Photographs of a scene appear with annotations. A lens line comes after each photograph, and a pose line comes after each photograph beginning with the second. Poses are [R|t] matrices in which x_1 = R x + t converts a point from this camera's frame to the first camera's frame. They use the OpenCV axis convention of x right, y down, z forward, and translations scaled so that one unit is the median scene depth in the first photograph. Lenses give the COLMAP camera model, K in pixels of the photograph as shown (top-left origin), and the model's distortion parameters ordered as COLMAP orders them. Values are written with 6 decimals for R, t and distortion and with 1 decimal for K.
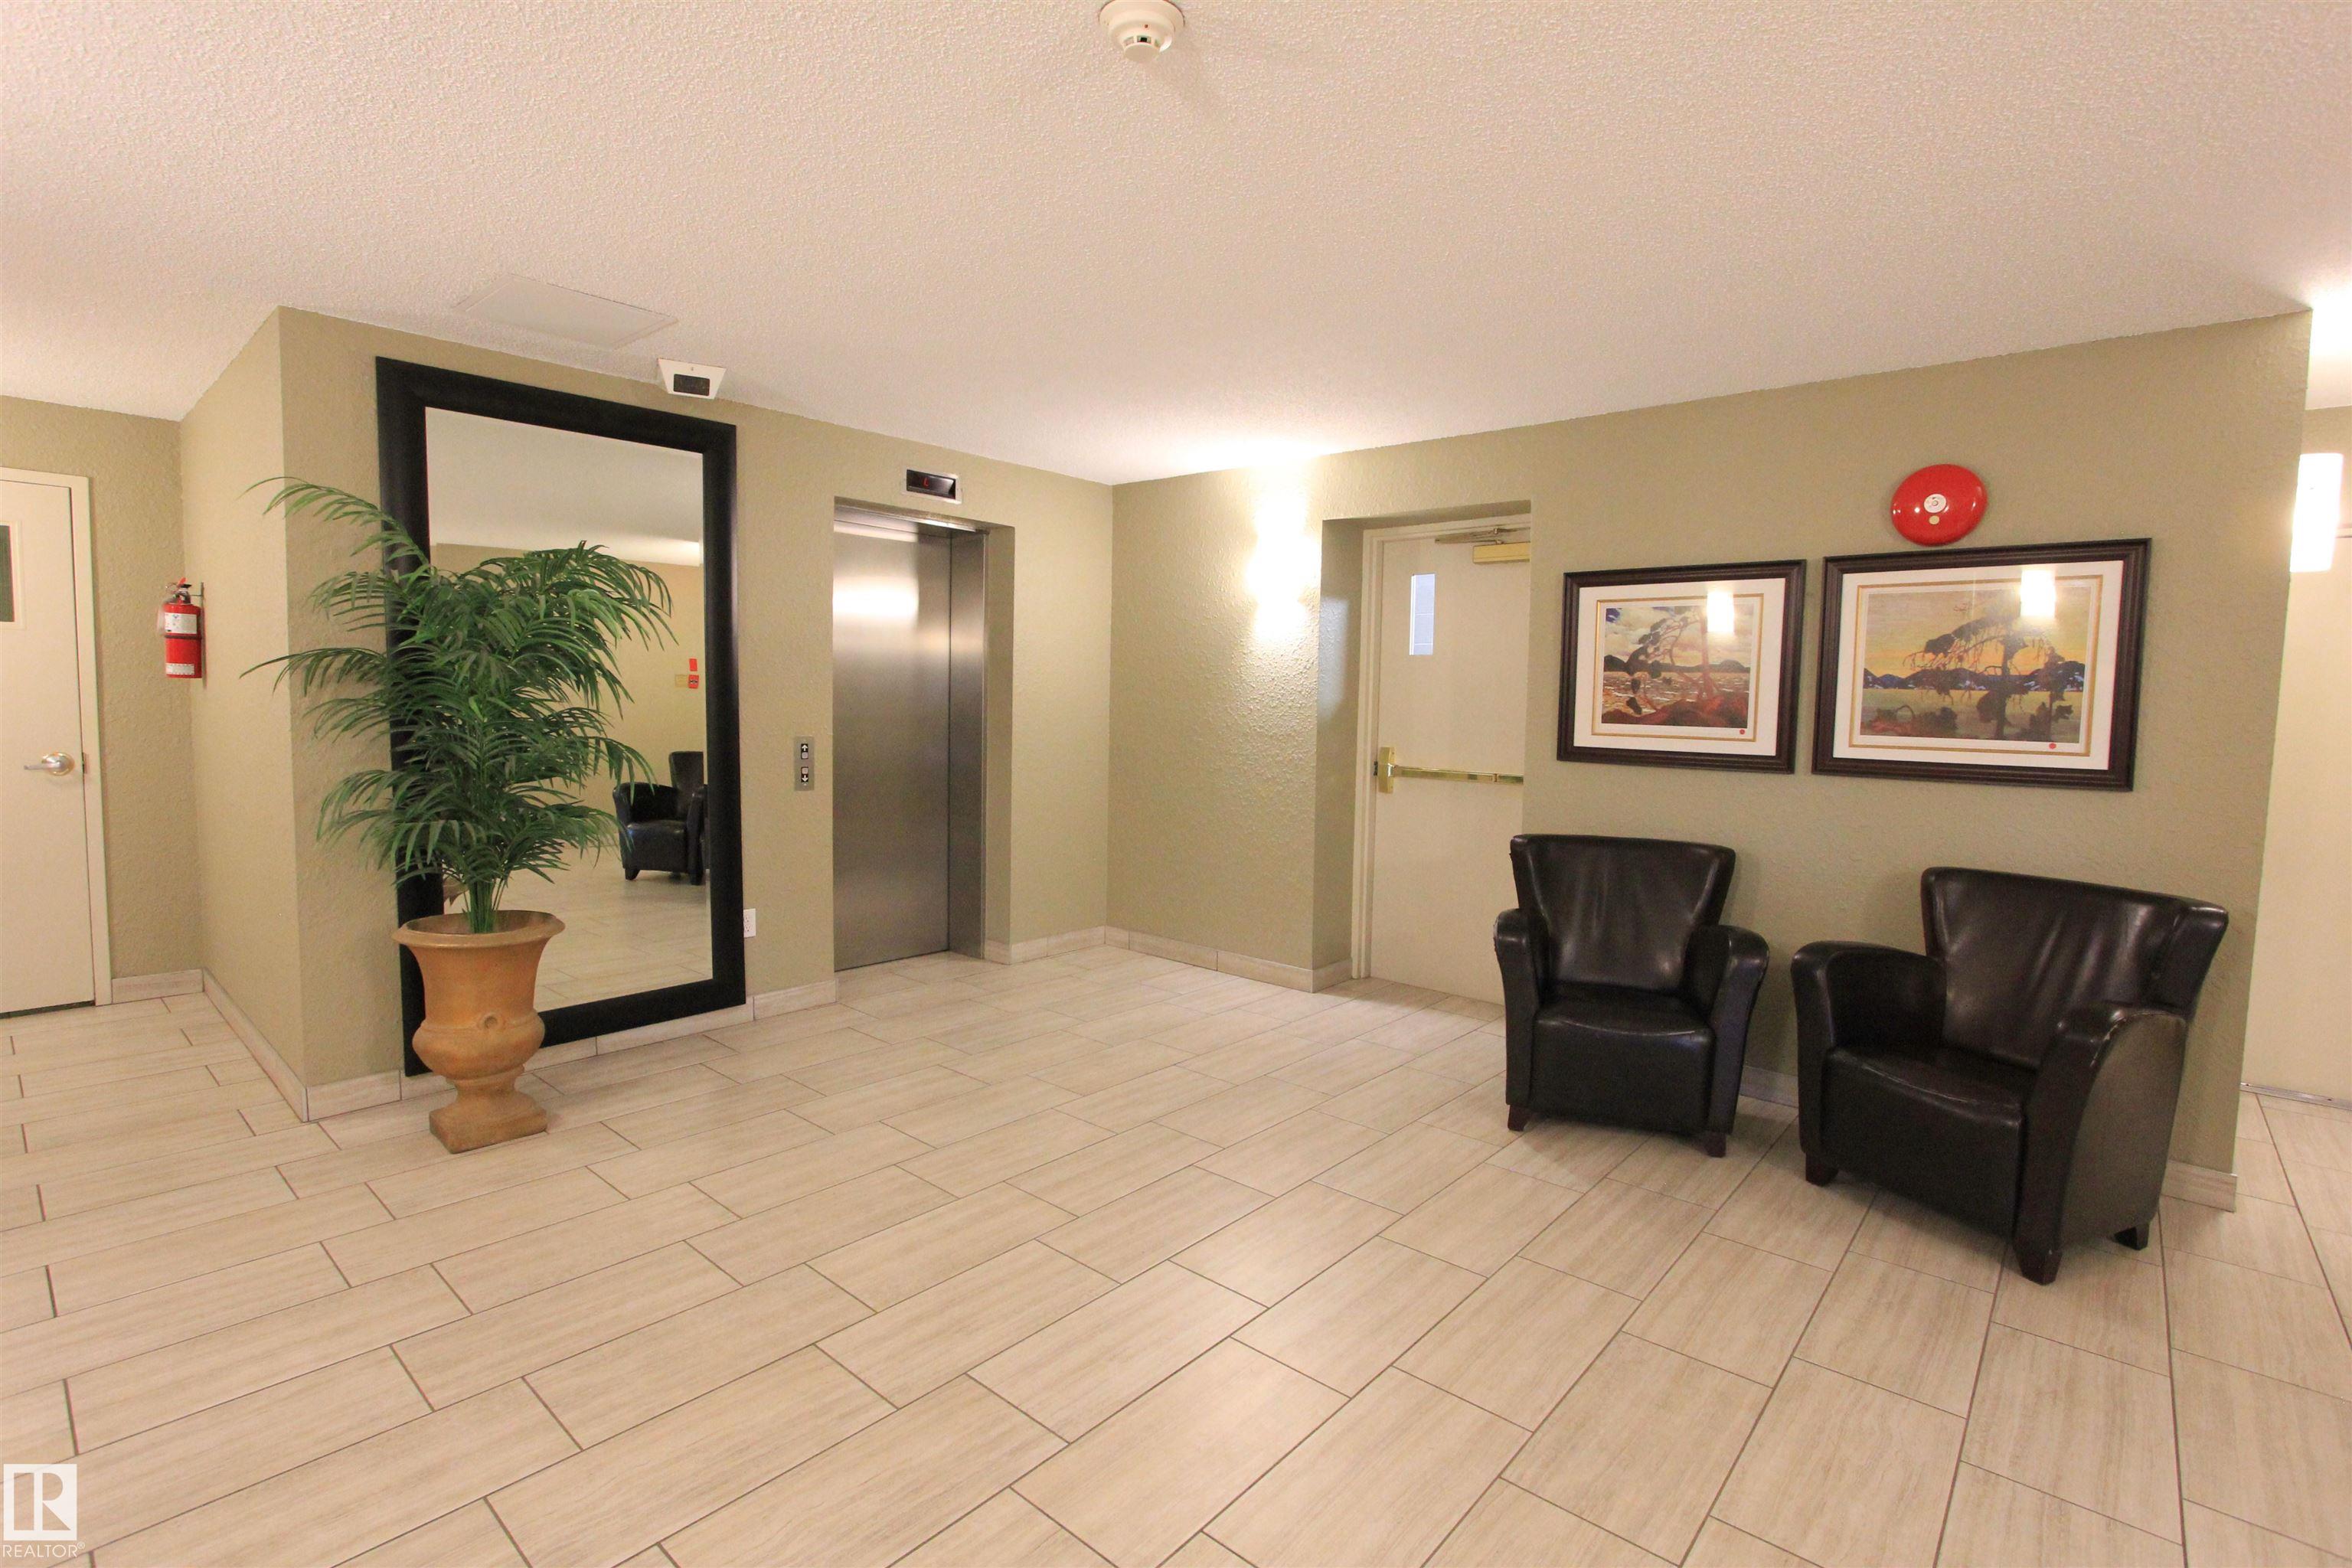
lens RADIAL K [[1082.8, 0, 1173.8], [0, 1082.8, 771.0], [0, 0, 1]] dist [-0.019504, 0.002673]
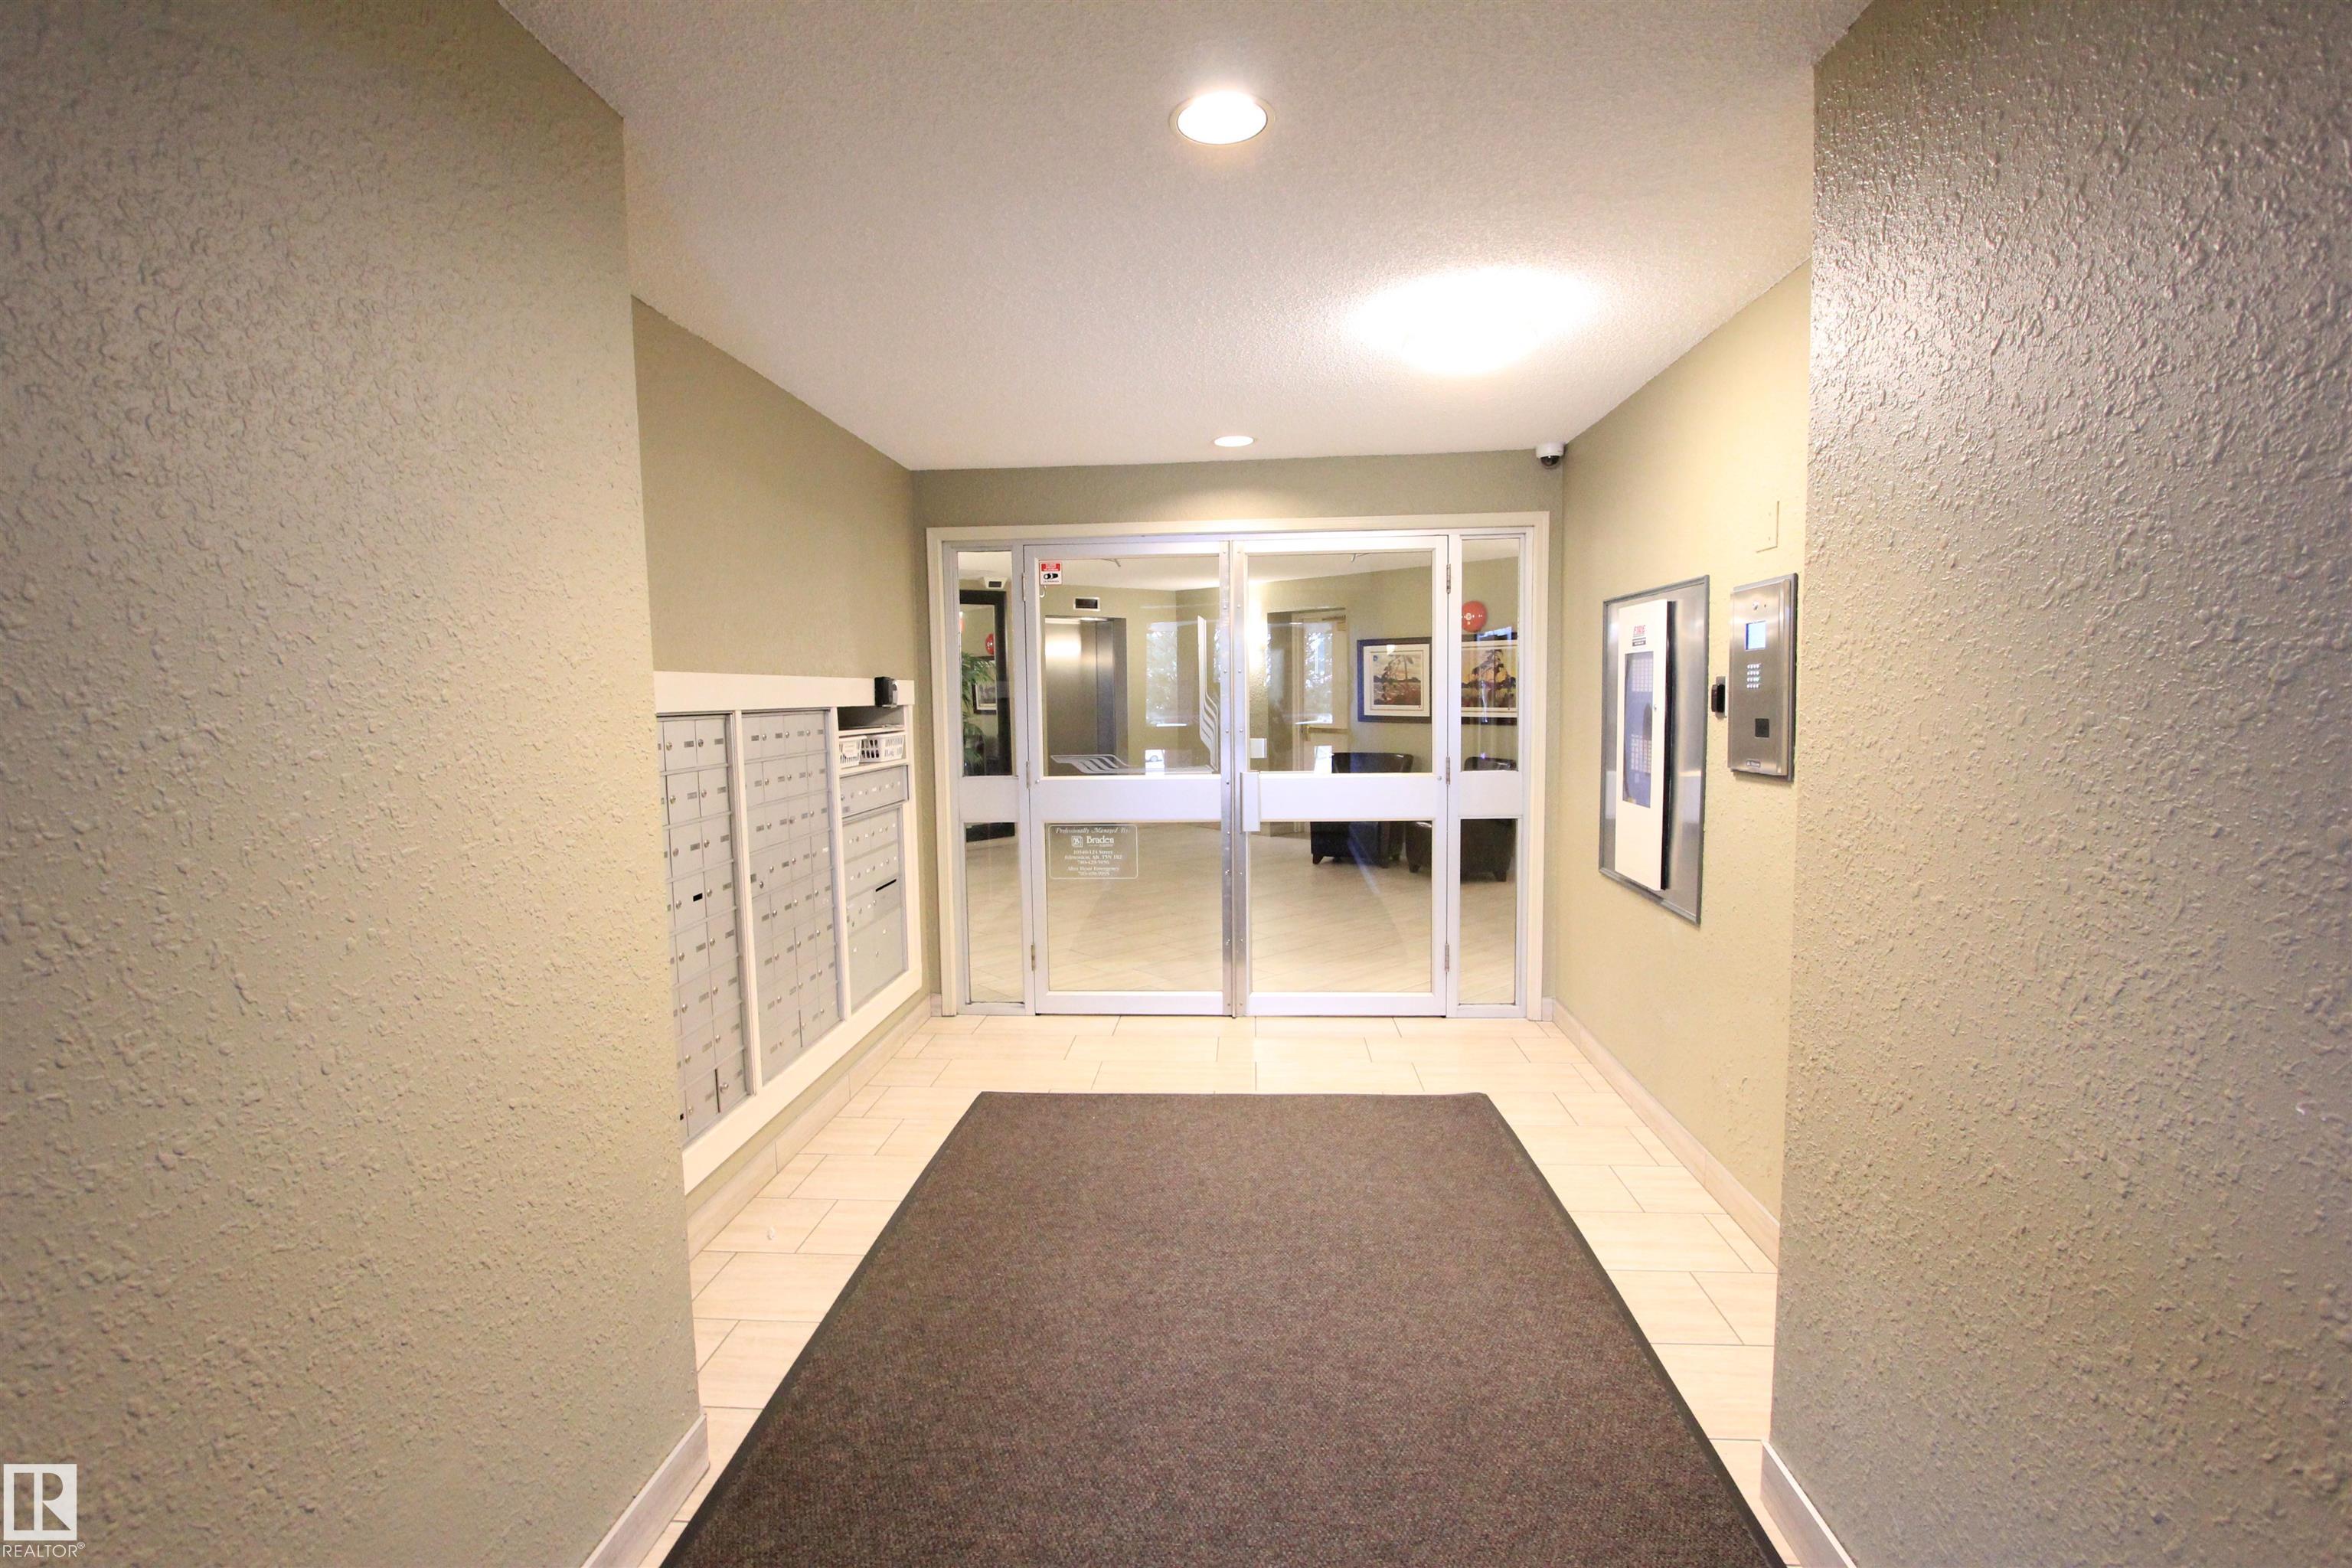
lens RADIAL K [[1082.8, 0, 1173.8], [0, 1082.8, 771.0], [0, 0, 1]] dist [-0.019504, 0.002673]
pose [[0.988934, -0.024469, -0.146324, 0.304302], [0.026861, 0.999536, 0.014393, 0.052539], [0.145904, -0.018164, 0.989132, -1.351202]]
